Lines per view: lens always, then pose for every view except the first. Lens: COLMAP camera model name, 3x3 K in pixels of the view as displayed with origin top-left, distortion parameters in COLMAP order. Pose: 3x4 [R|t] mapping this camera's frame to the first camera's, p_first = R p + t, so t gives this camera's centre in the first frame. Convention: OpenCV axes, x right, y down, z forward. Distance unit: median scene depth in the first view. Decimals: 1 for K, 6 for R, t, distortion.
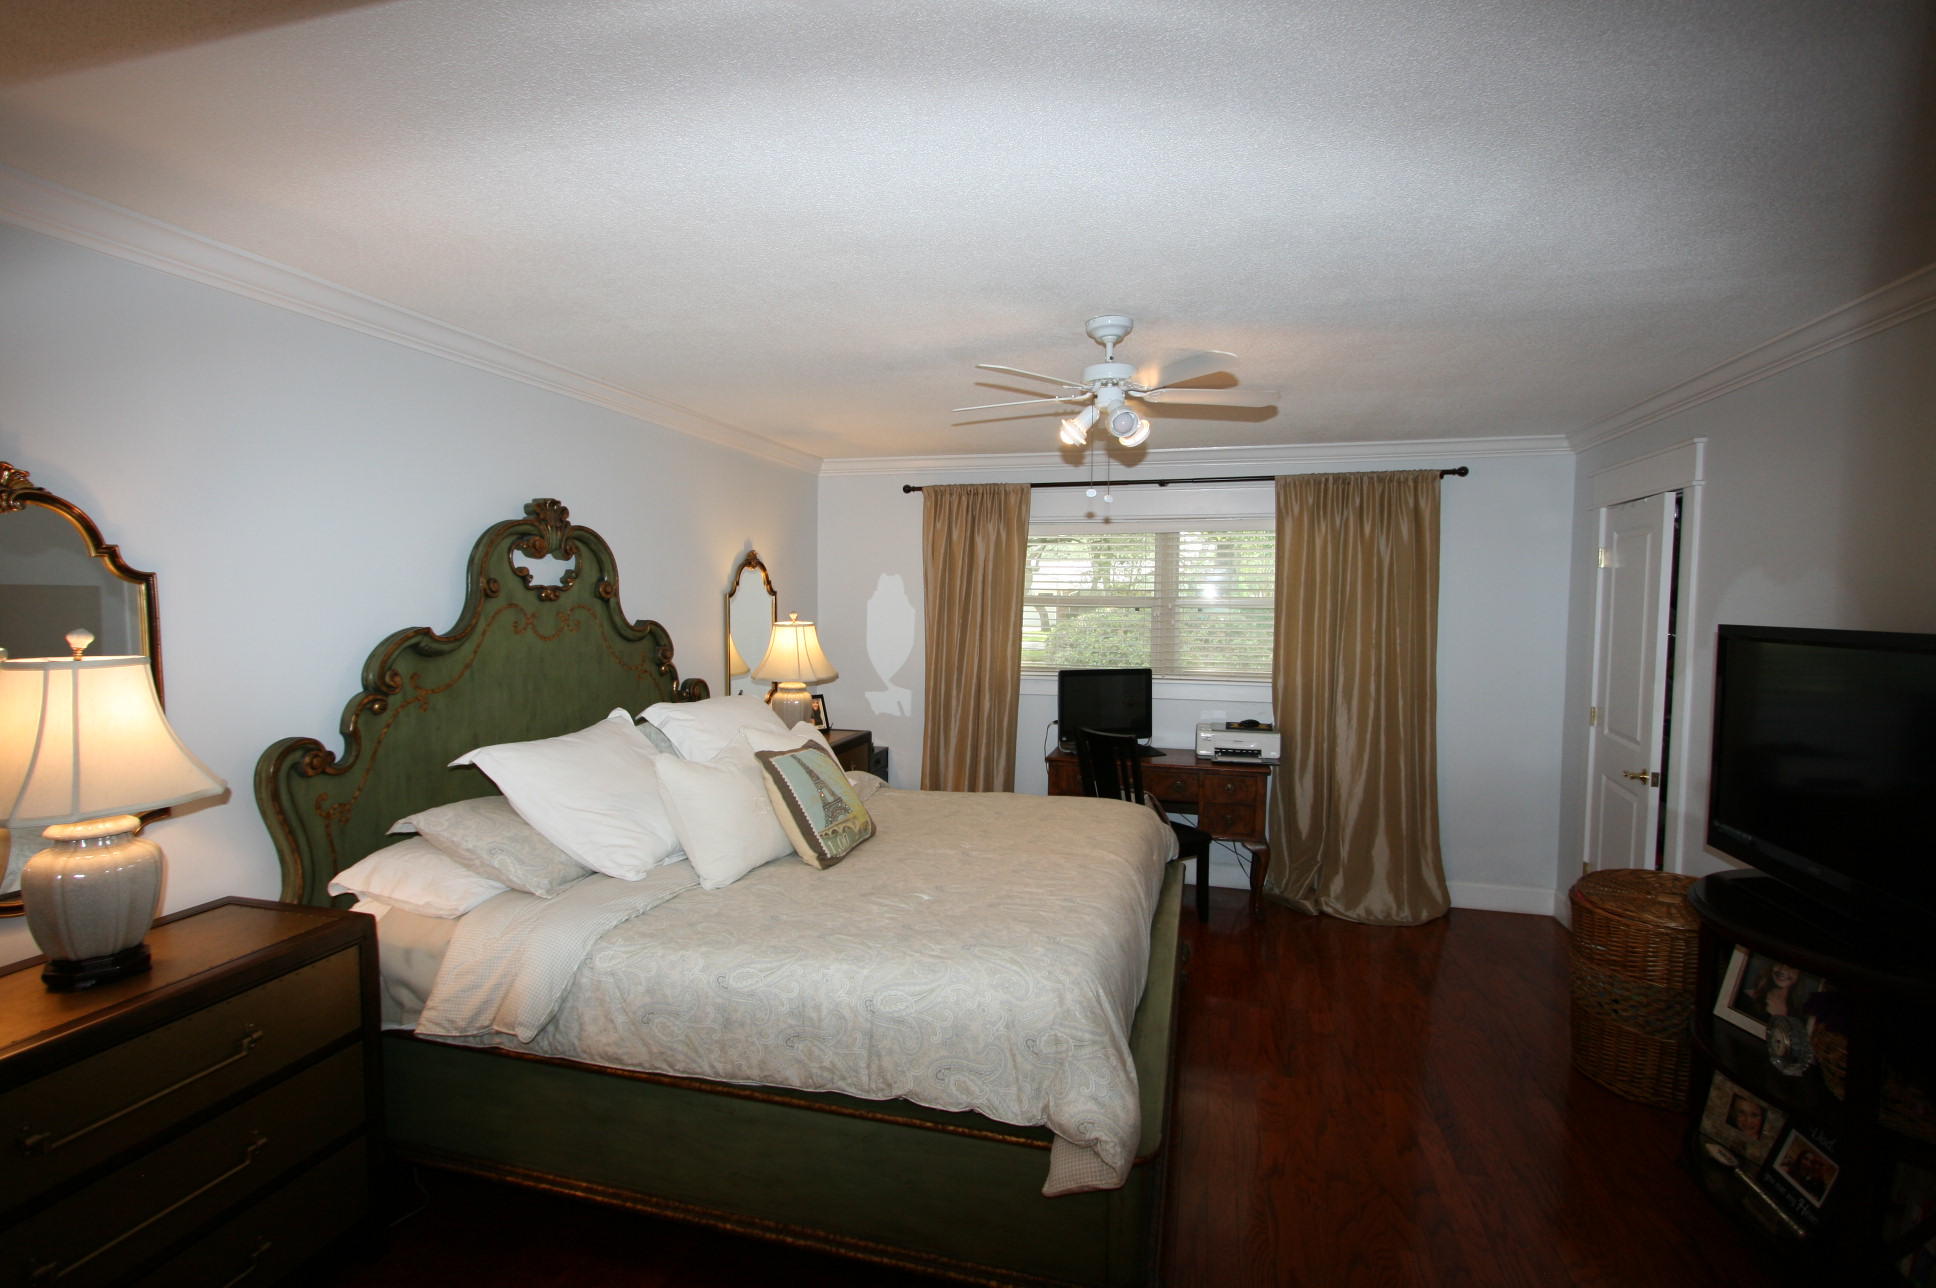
lens RADIAL K [[907.7, 0, 962.8], [0, 907.7, 632.6], [0, 0, 1]] dist [-0.010176, 0.001823]
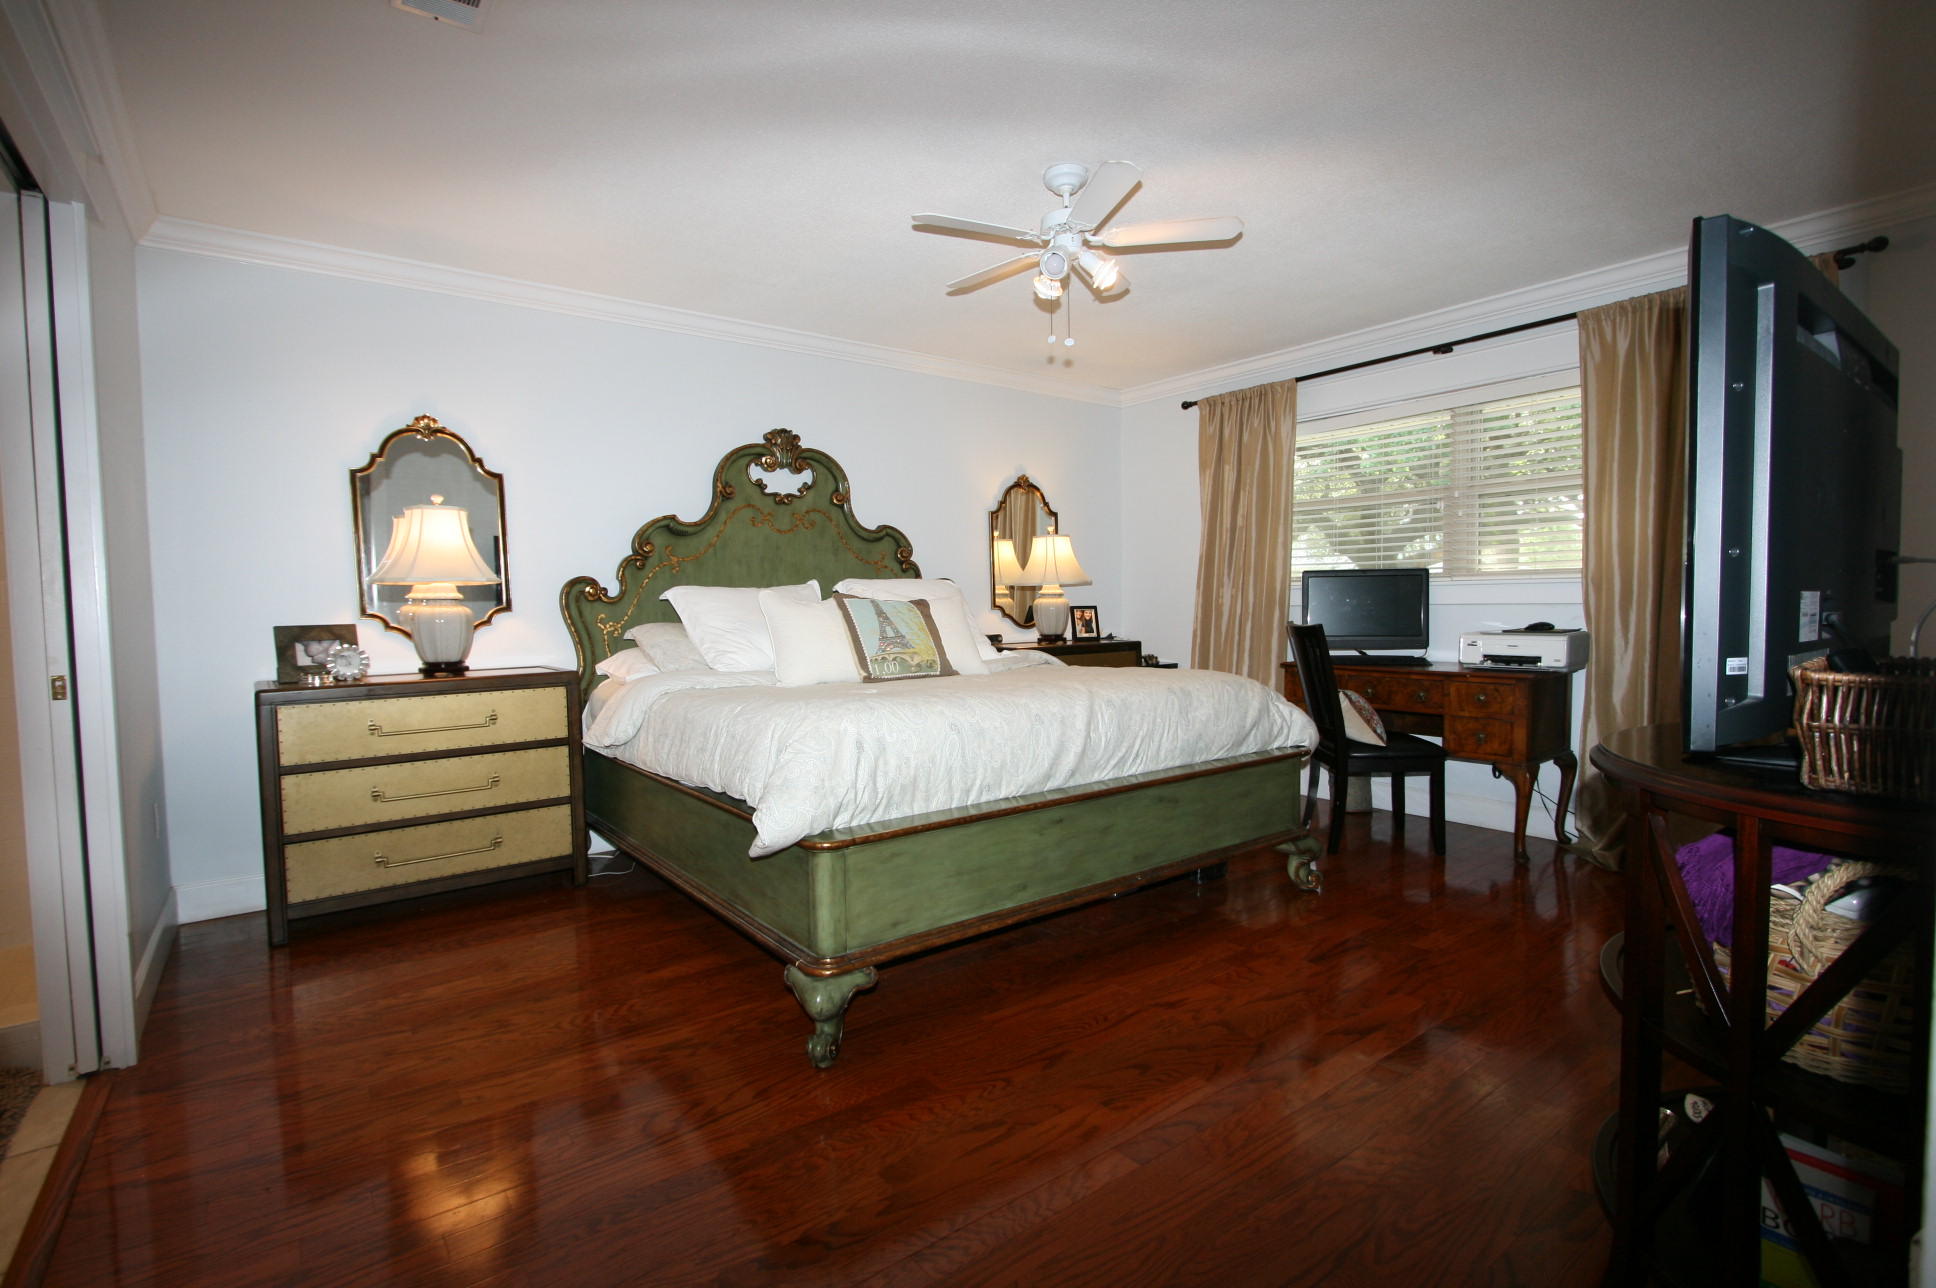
lens RADIAL K [[907.7, 0, 972.6], [0, 907.7, 639.4], [0, 0, 1]] dist [-0.010176, 0.001823]
pose [[0.798667, 0.005189, -0.601751, 0.602861], [-0.001602, 0.999978, 0.006495, 0.162498], [0.601771, -0.004223, 0.798657, 0.085324]]
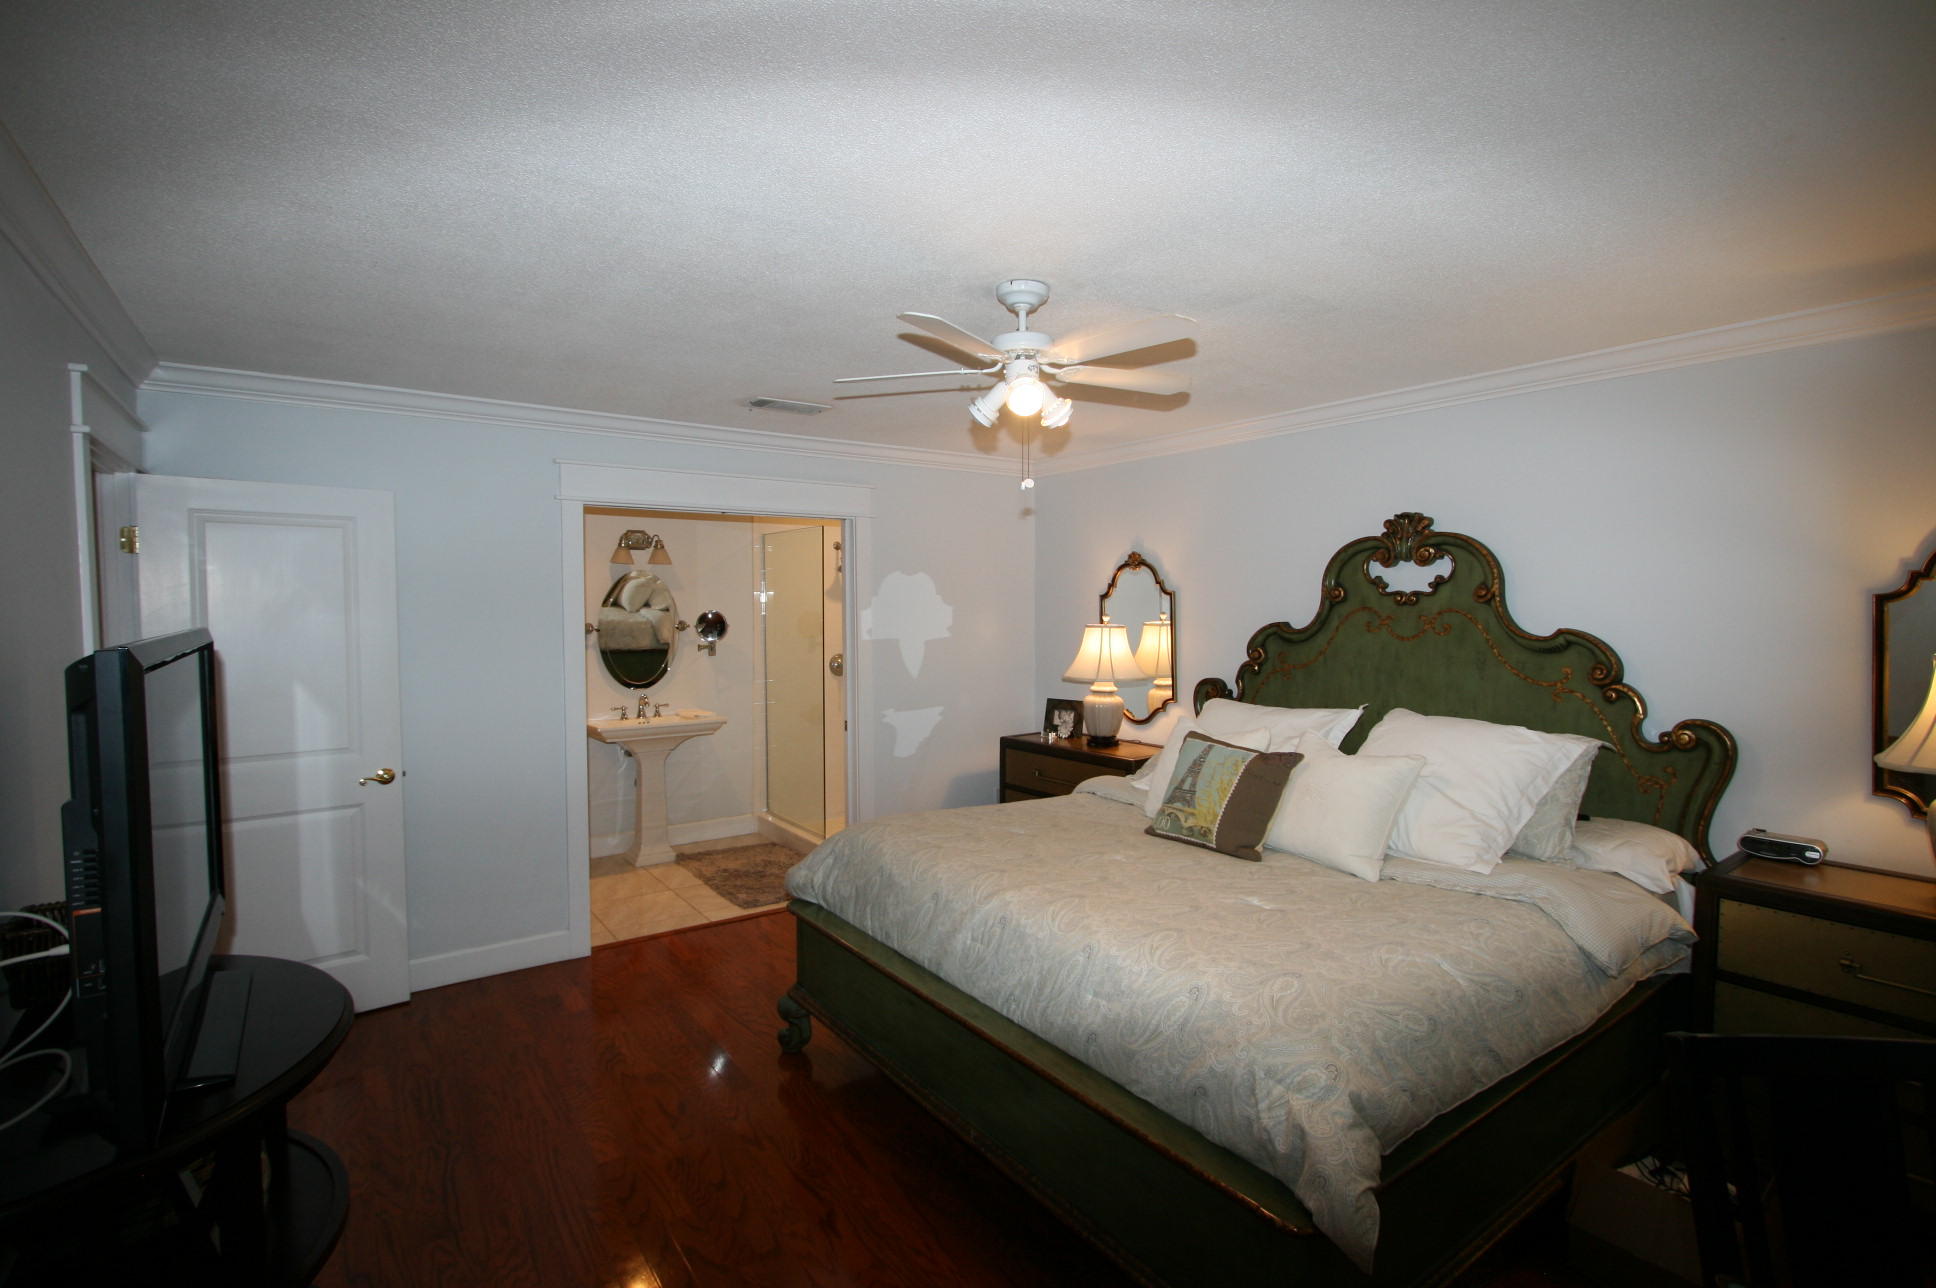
lens RADIAL K [[907.7, 0, 956.3], [0, 907.7, 643.2], [0, 0, 1]] dist [-0.010176, 0.001823]
pose [[-0.631618, 0.029185, -0.774730, 0.765247], [-0.032833, 0.997388, 0.064341, -0.042342], [0.774584, 0.066076, -0.629009, 1.303454]]
